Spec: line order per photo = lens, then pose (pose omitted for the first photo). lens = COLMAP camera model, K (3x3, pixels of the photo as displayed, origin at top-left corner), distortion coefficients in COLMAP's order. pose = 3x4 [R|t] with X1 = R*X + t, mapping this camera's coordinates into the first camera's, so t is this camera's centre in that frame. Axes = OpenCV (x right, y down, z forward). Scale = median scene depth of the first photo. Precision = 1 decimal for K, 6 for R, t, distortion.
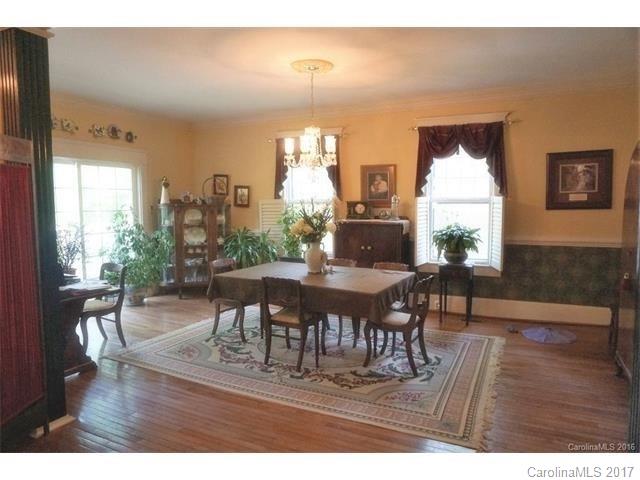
lens RADIAL K [[431.3, 0, 318.4], [0, 431.3, 237.9], [0, 0, 1]] dist [-0.038147, 0.024874]
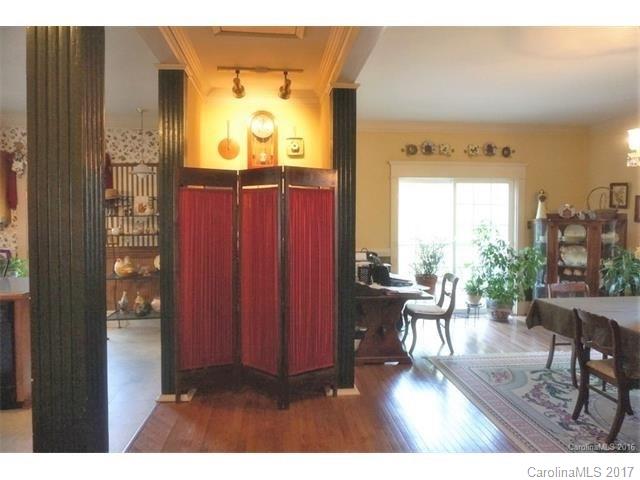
lens RADIAL K [[431.3, 0, 317.2], [0, 431.3, 239.5], [0, 0, 1]] dist [-0.038147, 0.024874]
pose [[0.528821, 0.037217, -0.847917, 0.191184], [-0.067554, 0.997714, 0.001661, -0.003927], [0.846041, 0.056402, 0.530127, 0.113020]]
